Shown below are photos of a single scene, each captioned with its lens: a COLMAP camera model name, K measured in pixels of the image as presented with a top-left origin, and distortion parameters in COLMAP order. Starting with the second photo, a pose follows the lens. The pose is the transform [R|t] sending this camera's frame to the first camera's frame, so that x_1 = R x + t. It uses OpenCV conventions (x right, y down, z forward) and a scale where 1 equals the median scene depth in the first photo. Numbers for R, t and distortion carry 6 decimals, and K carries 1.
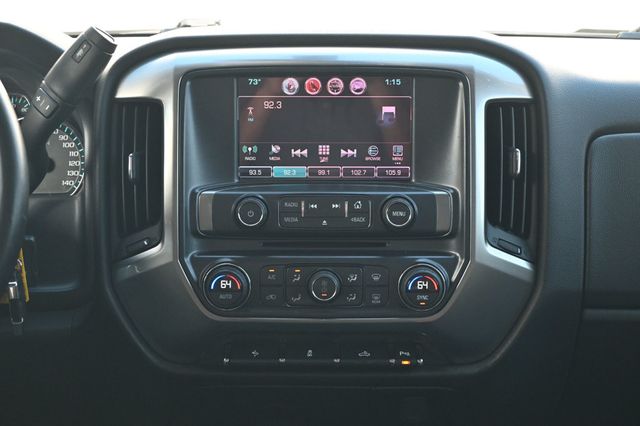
lens RADIAL K [[1116.6, 0, 324.9], [0, 1116.6, 212.3], [0, 0, 1]] dist [0.013245, 0.000000]
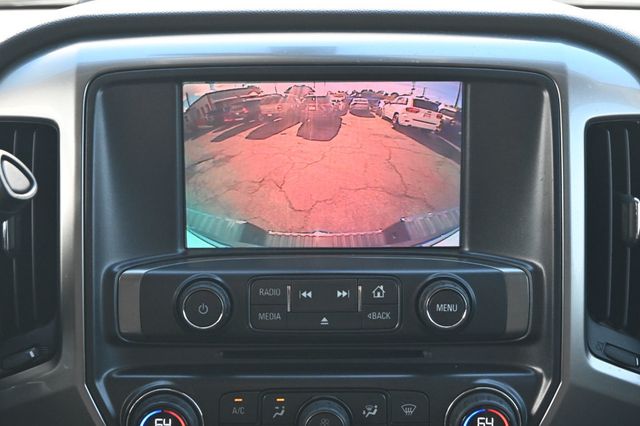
lens RADIAL K [[1335.0, 0, 315.6], [0, 1335.0, 213.7], [0, 0, 1]] dist [-0.006207, 0.000000]
pose [[0.999791, -0.003764, 0.020101, -0.019467], [0.003514, 0.999916, 0.012472, -0.058197], [-0.020146, -0.012399, 0.999720, 0.268497]]
